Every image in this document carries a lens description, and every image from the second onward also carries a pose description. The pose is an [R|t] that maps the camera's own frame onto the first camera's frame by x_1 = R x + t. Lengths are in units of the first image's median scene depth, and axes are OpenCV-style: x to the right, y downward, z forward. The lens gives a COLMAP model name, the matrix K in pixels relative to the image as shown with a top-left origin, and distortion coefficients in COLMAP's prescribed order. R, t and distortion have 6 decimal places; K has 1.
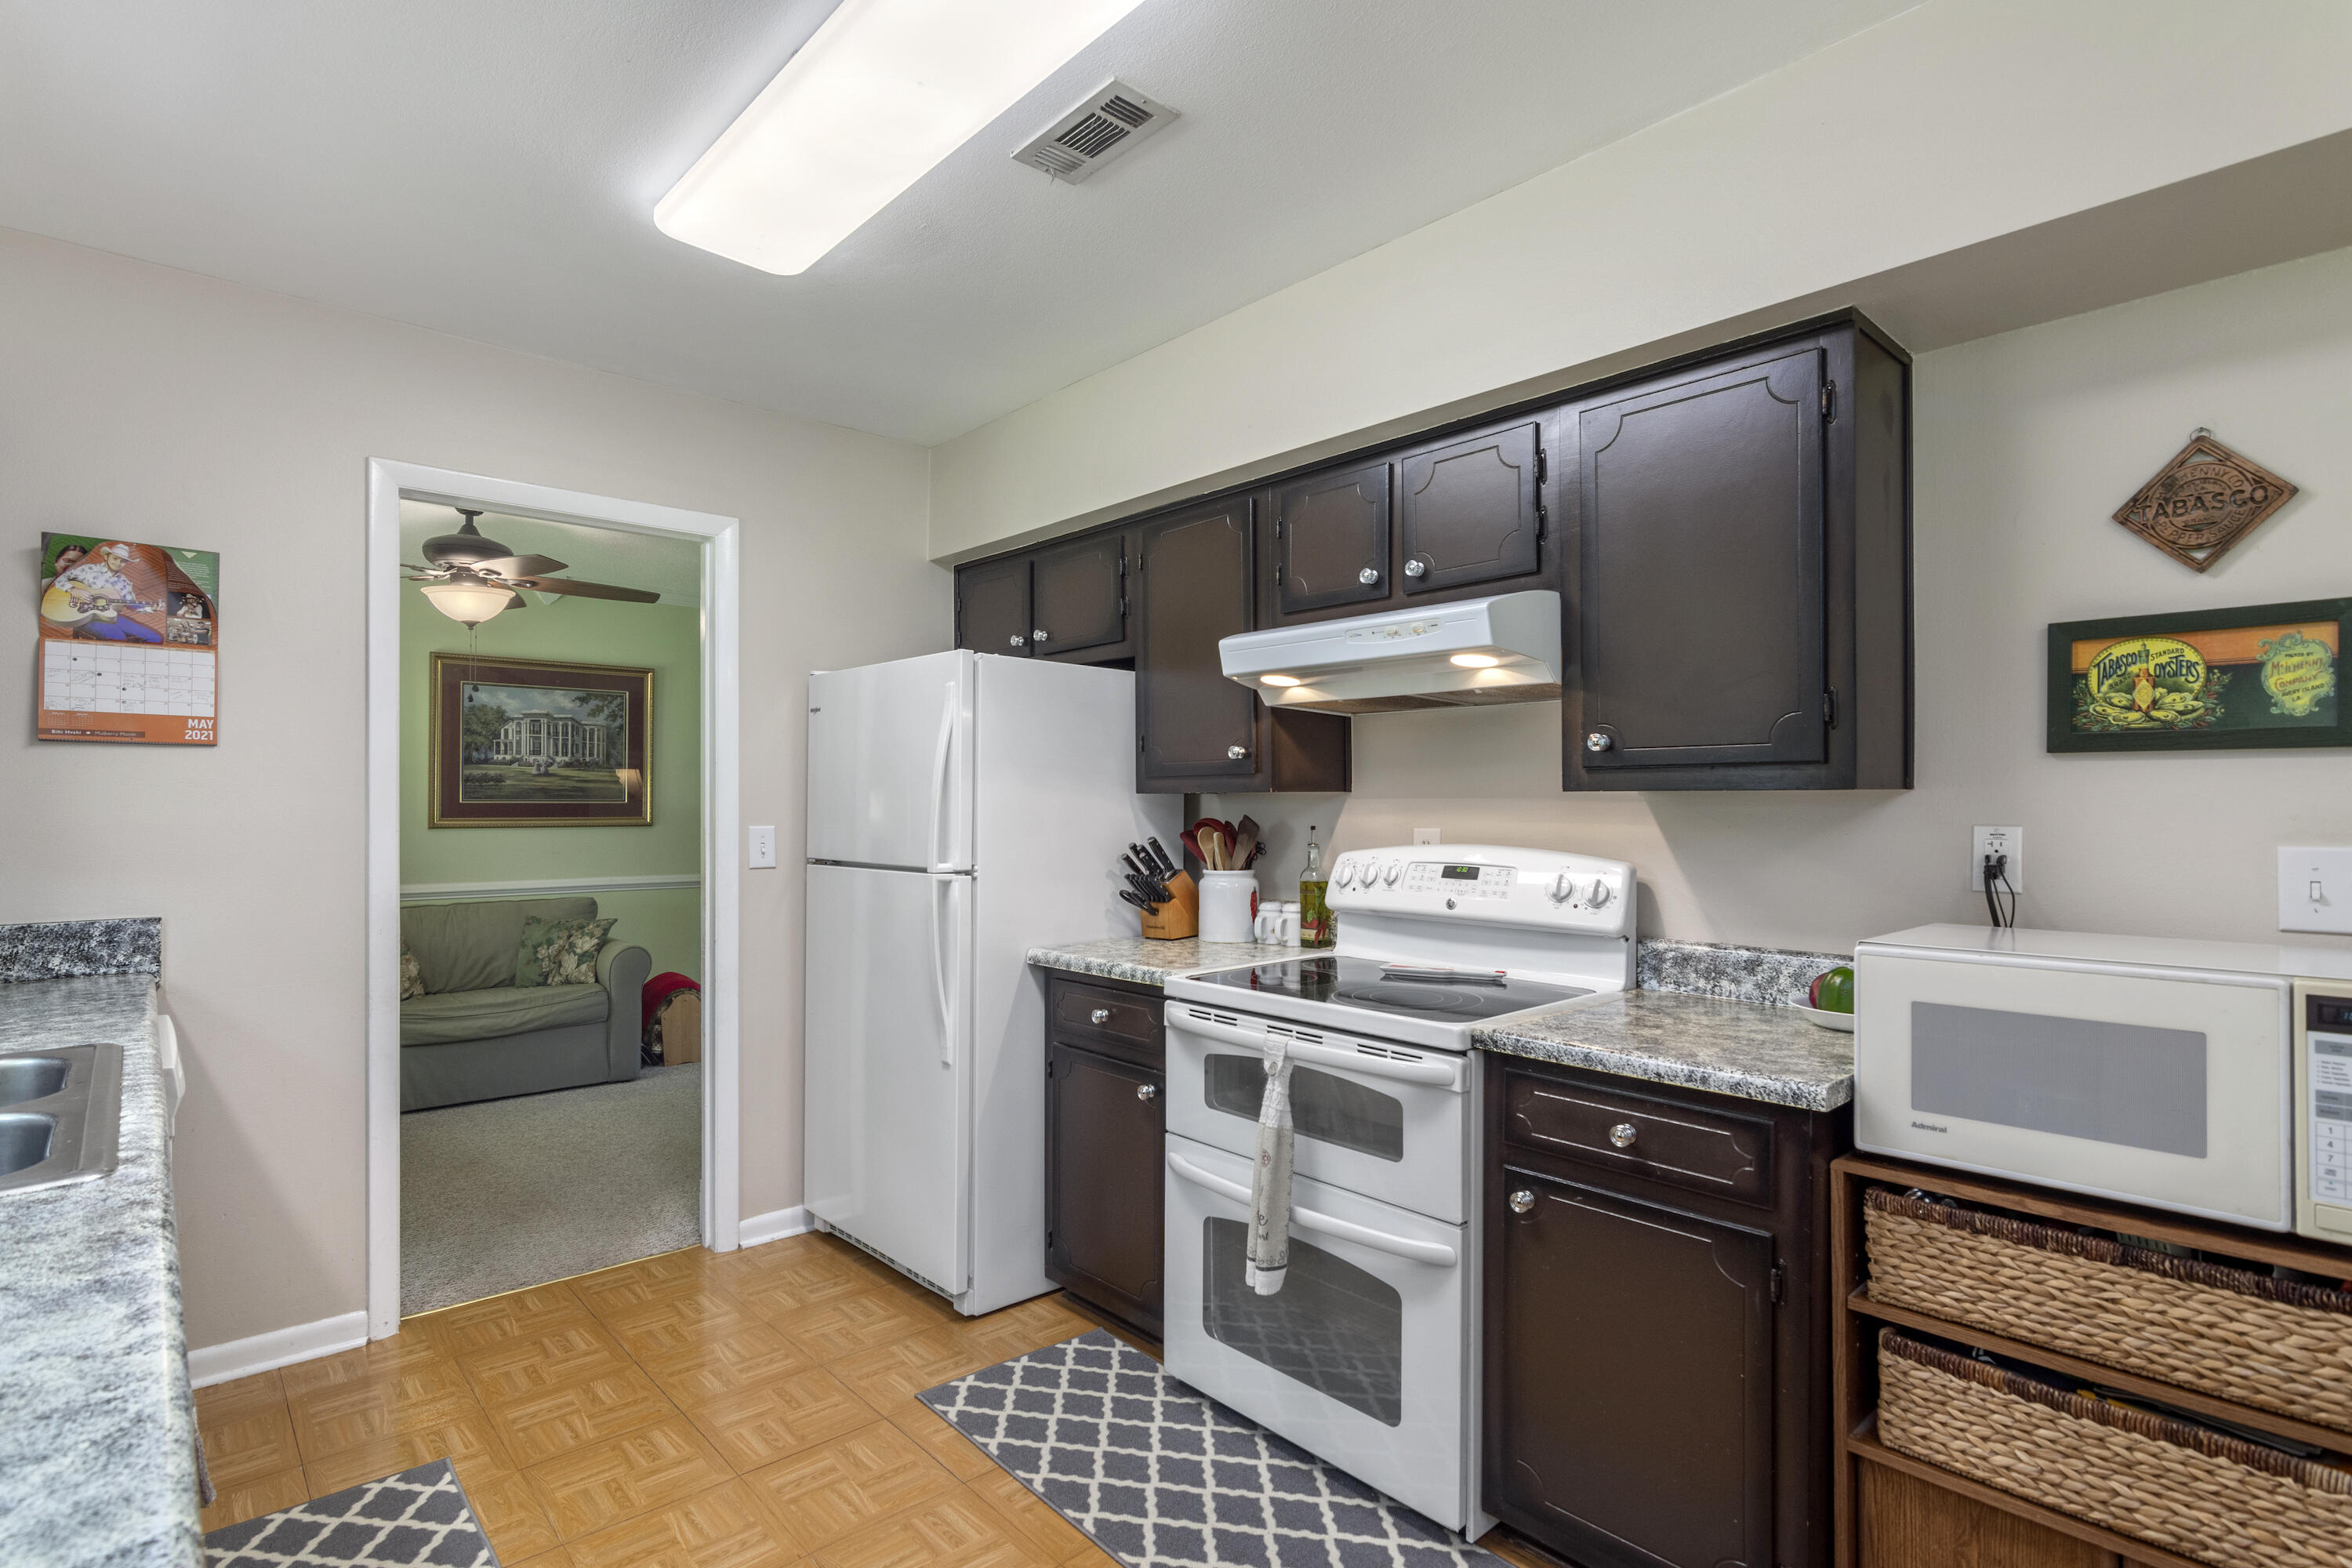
lens RADIAL K [[1148.6, 0, 1176.0], [0, 1148.6, 800.1], [0, 0, 1]] dist [0.001895, 0.000183]
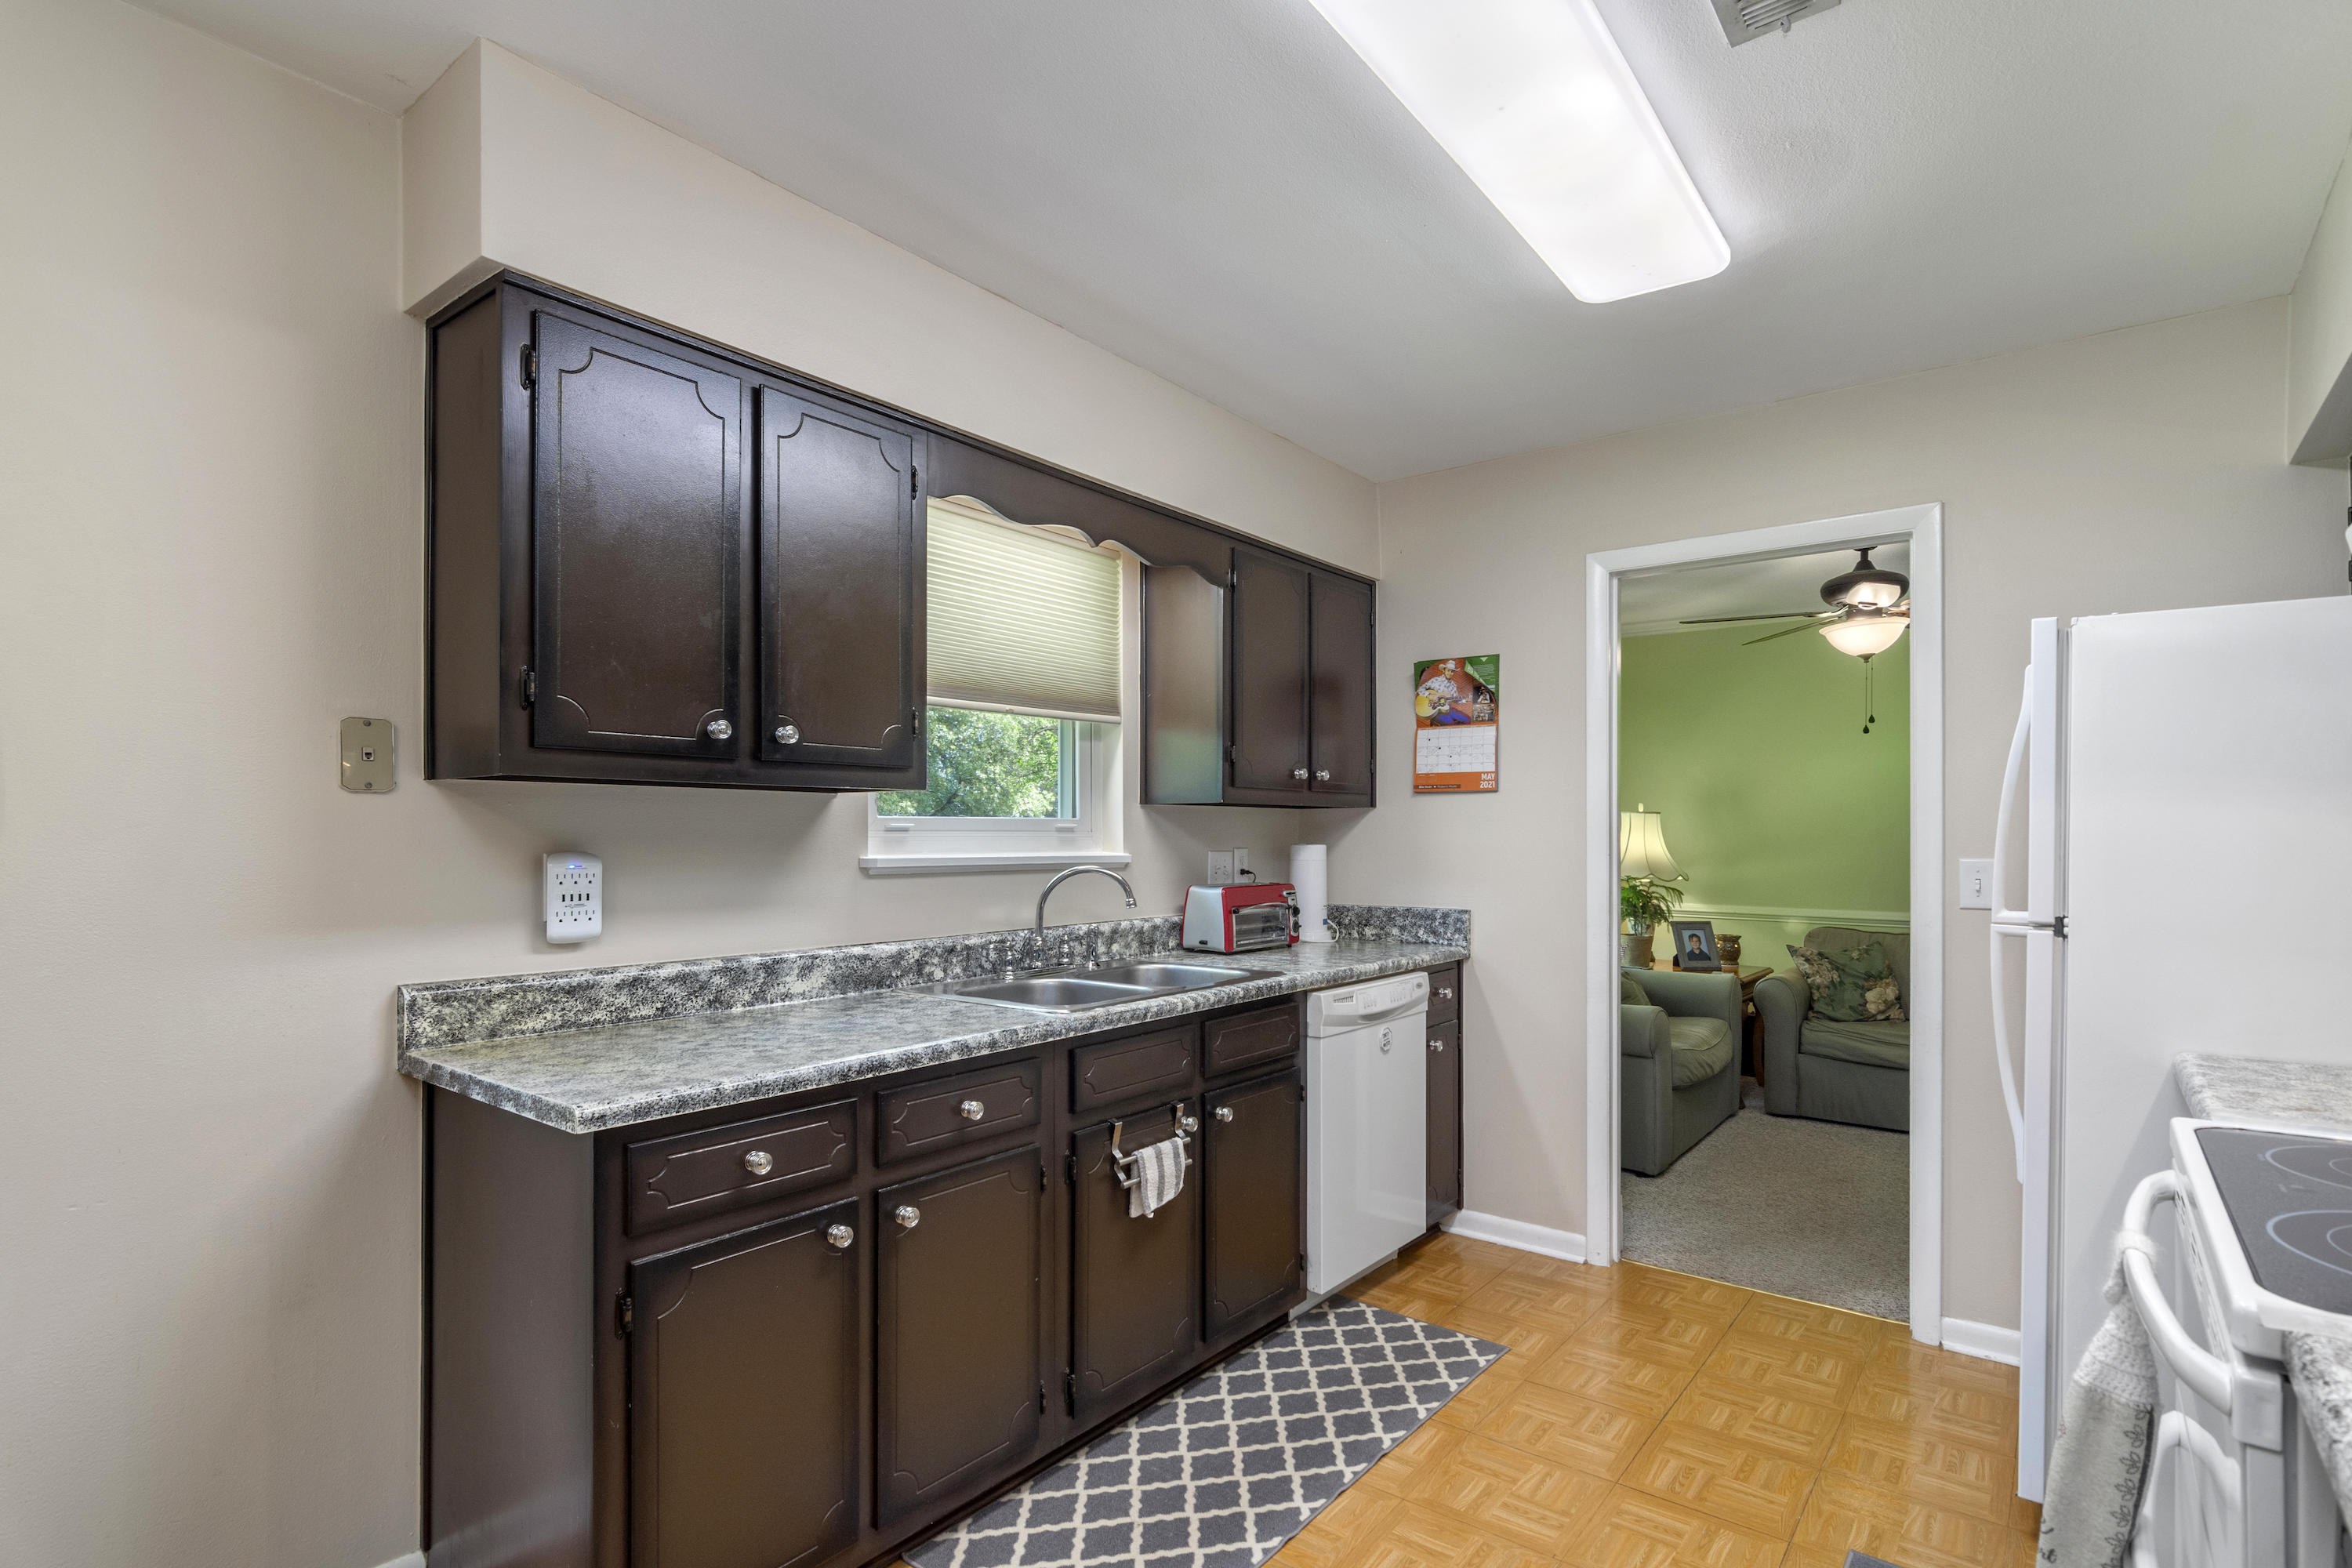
lens RADIAL K [[1145.9, 0, 1174.5], [0, 1145.9, 835.2], [0, 0, 1]] dist [-0.002163, -0.000039]
pose [[0.166216, 0.001141, -0.986089, 0.493554], [0.001833, 0.999997, 0.001466, 0.003717], [0.986088, -0.002051, 0.166214, 0.384440]]
